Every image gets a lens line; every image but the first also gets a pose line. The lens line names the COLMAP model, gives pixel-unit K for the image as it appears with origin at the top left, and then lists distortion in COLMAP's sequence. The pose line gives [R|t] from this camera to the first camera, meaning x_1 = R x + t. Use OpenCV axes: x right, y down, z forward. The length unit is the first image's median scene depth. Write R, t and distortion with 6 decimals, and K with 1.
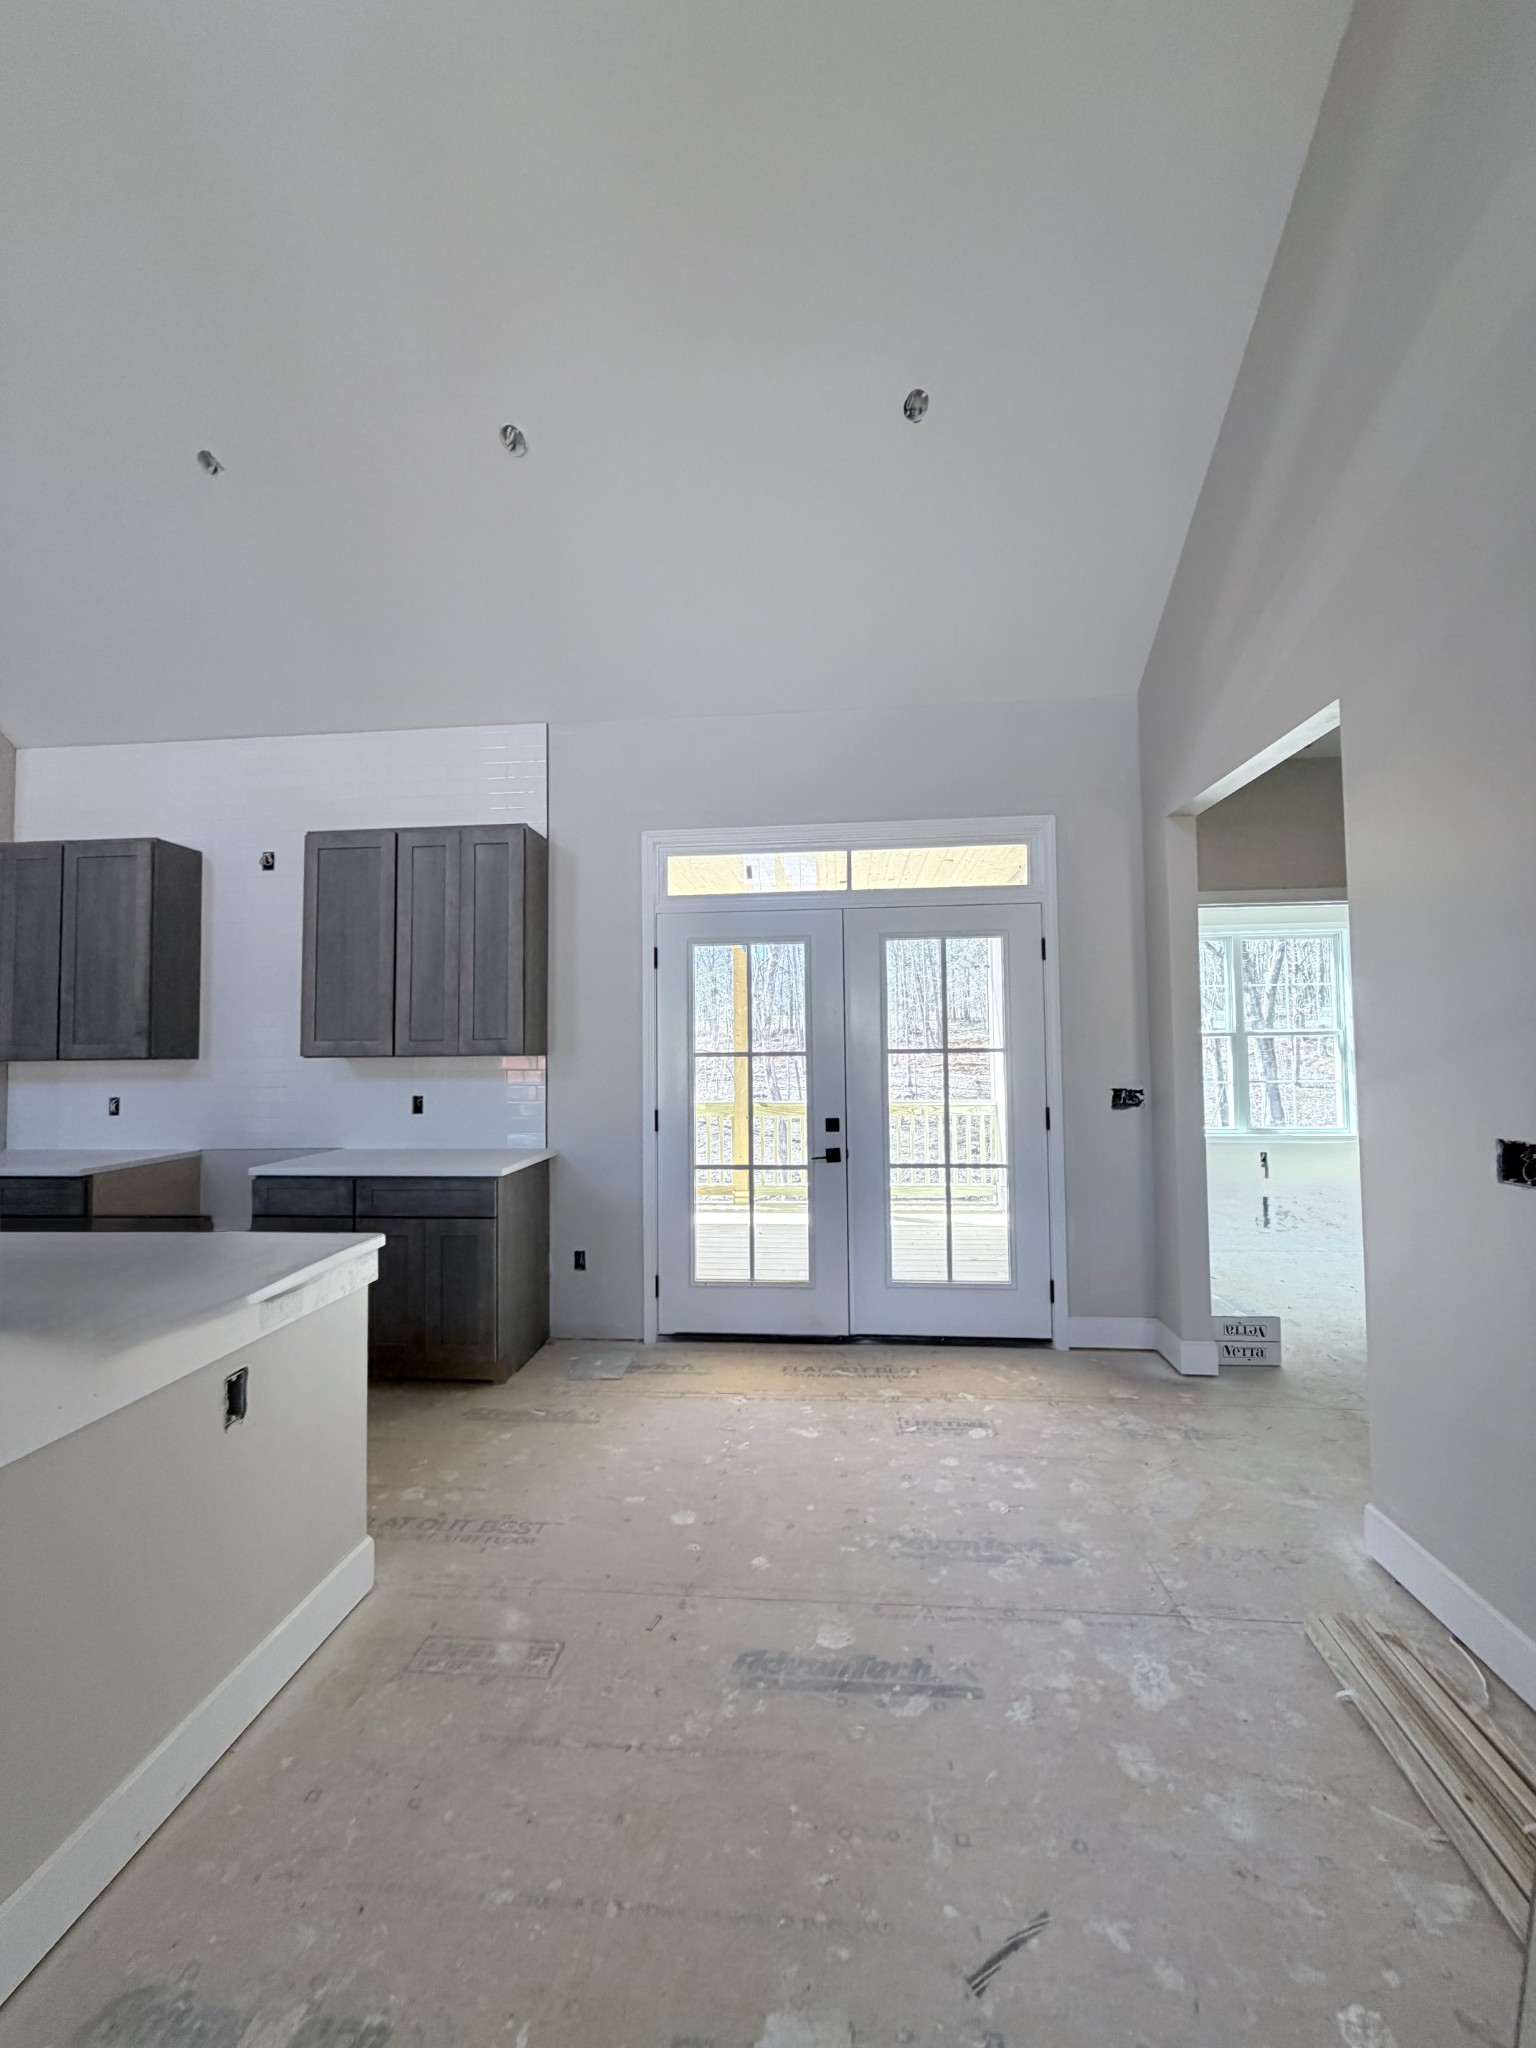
lens RADIAL K [[814.7, 0, 770.6], [0, 814.7, 1021.3], [0, 0, 1]] dist [-0.000679, 0.000520]
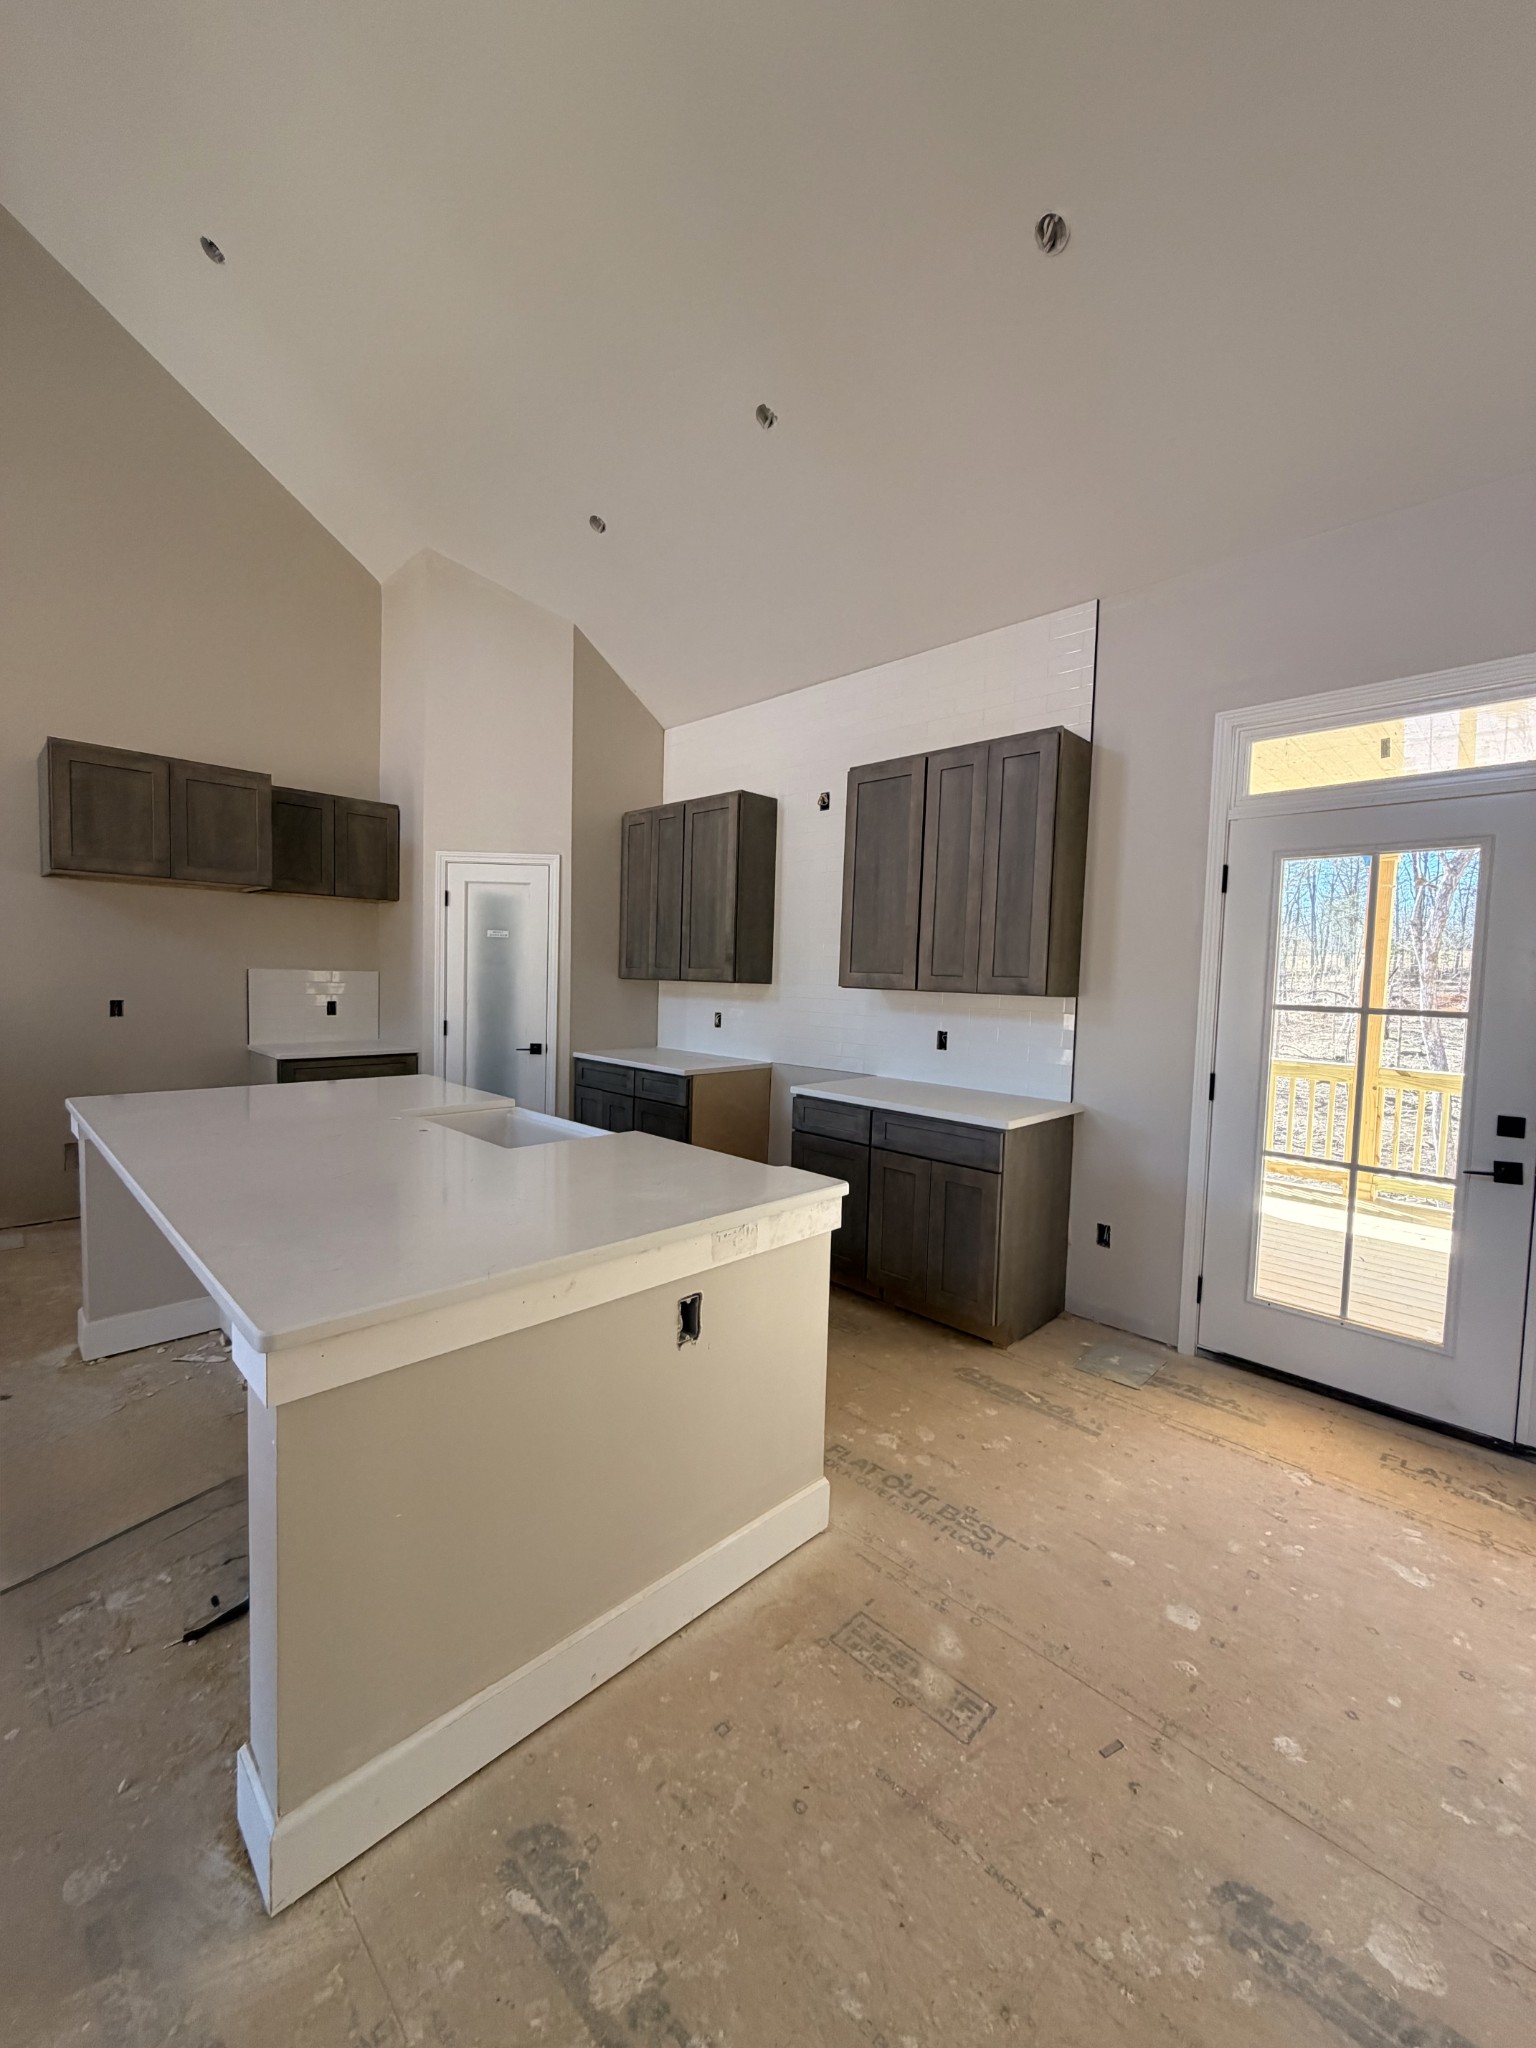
lens RADIAL K [[814.7, 0, 770.4], [0, 814.7, 1018.3], [0, 0, 1]] dist [-0.000679, 0.000520]
pose [[0.771359, 0.069013, -0.632647, 0.029332], [-0.016800, 0.995964, 0.088162, -0.008110], [0.636178, -0.057377, 0.769406, 0.146383]]
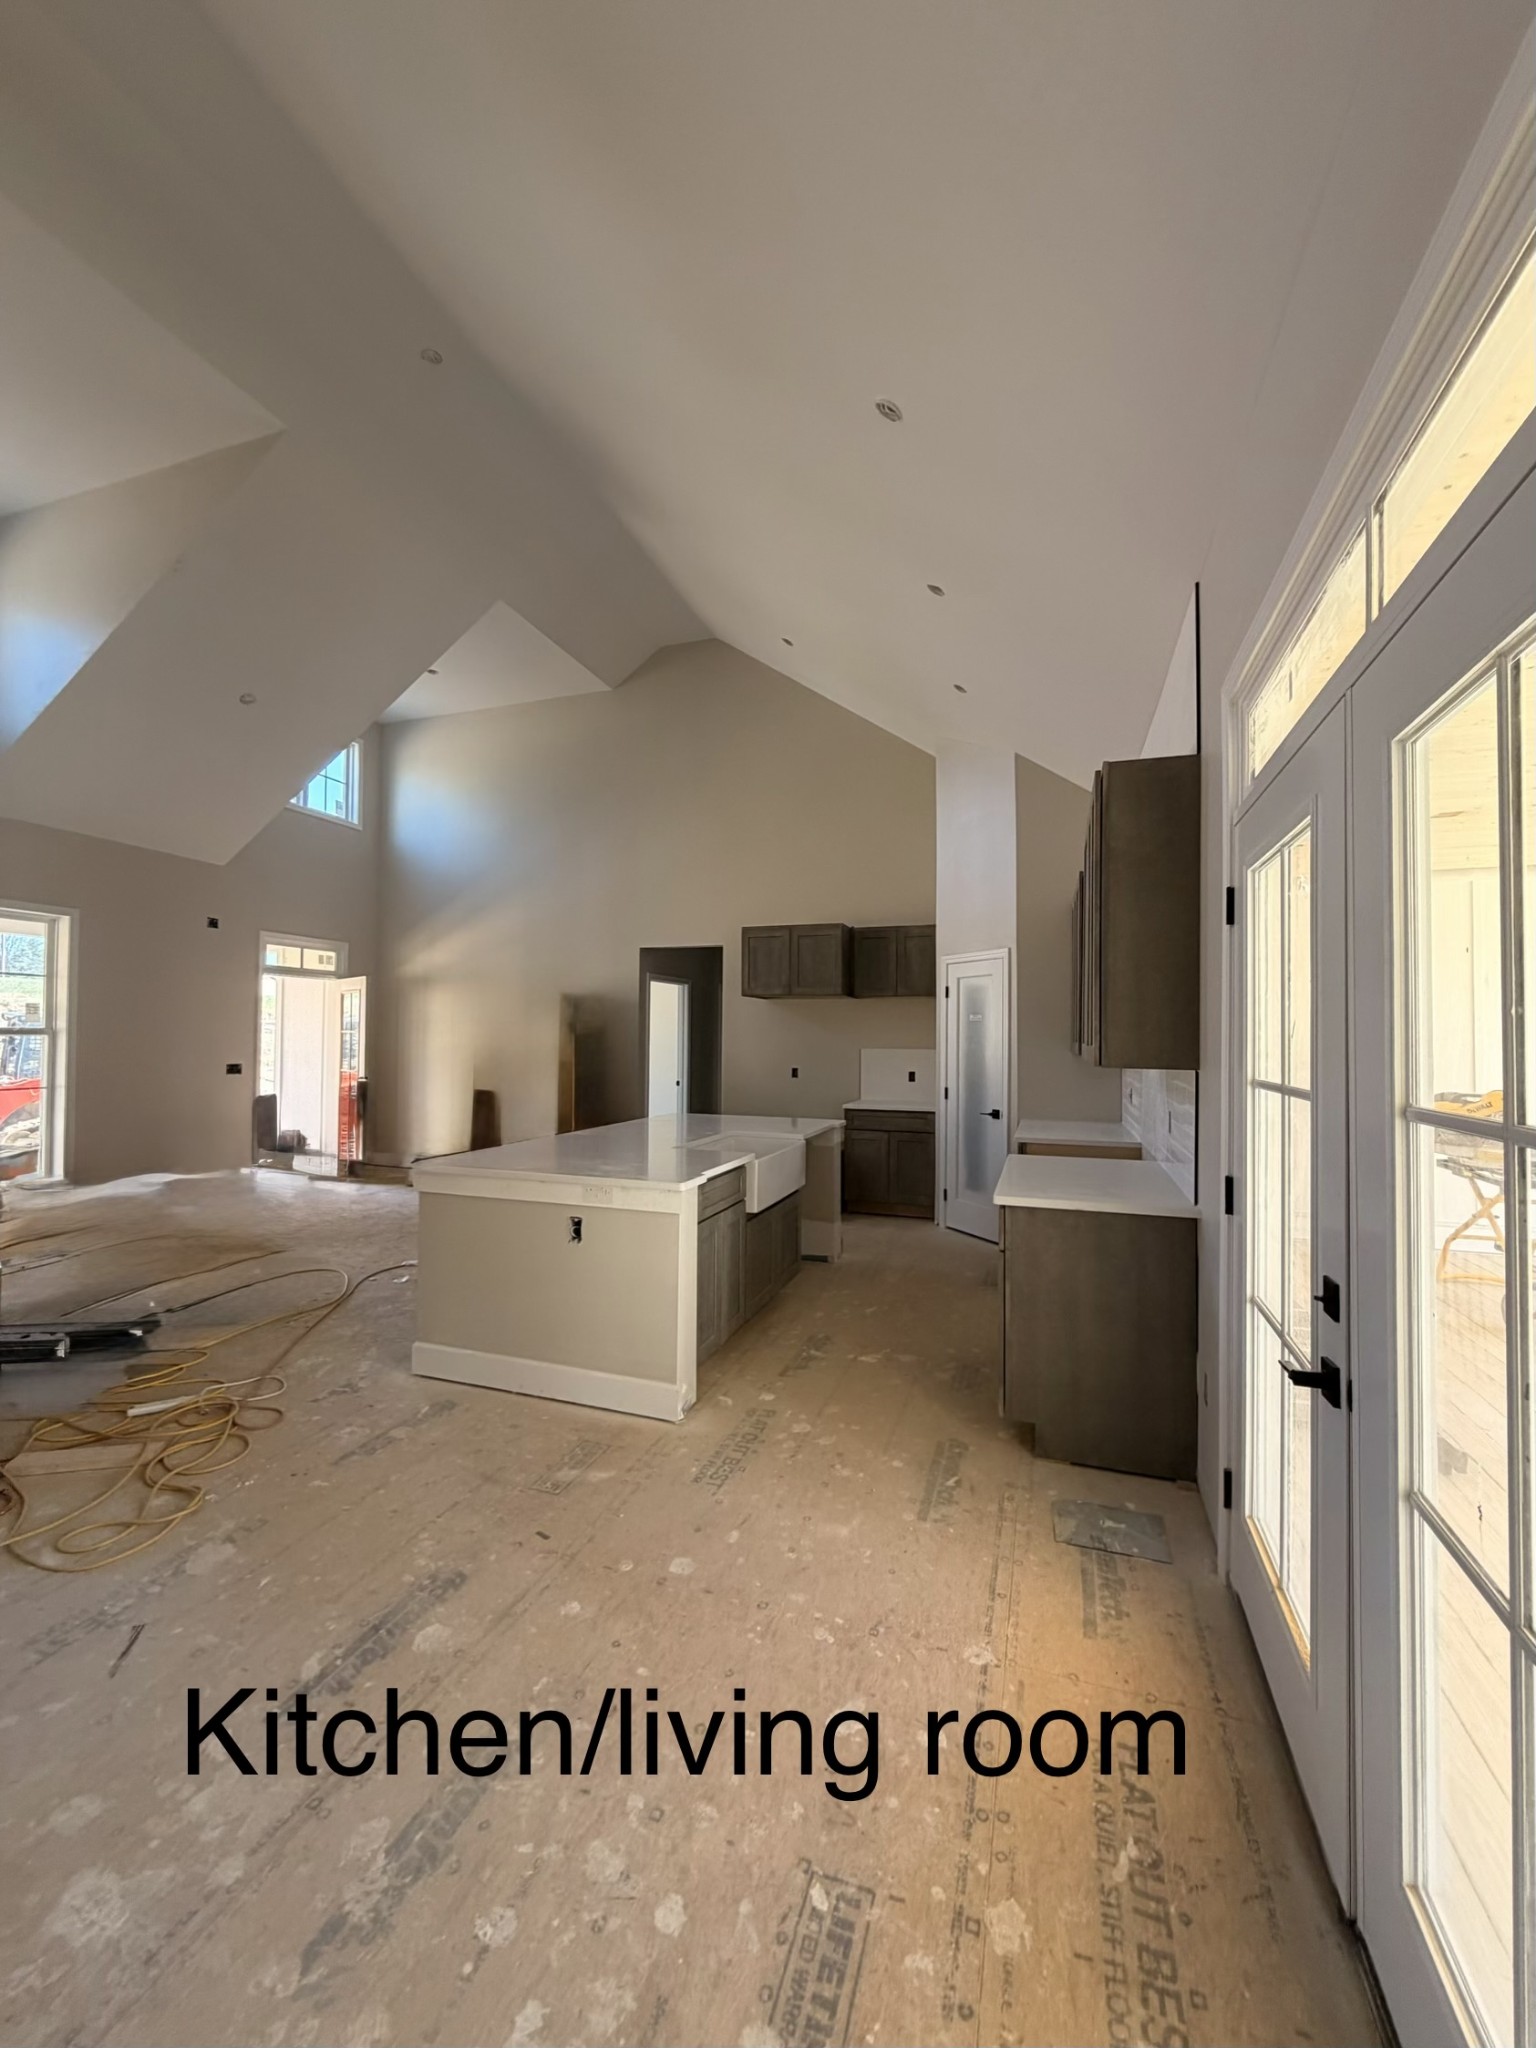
lens RADIAL K [[814.7, 0, 766.4], [0, 814.7, 1018.5], [0, 0, 1]] dist [-0.000679, 0.000520]
pose [[-0.246268, -0.012158, -0.969126, 0.579401], [0.026499, 0.999463, -0.019272, 0.003669], [0.968840, -0.030427, -0.245813, 0.997234]]
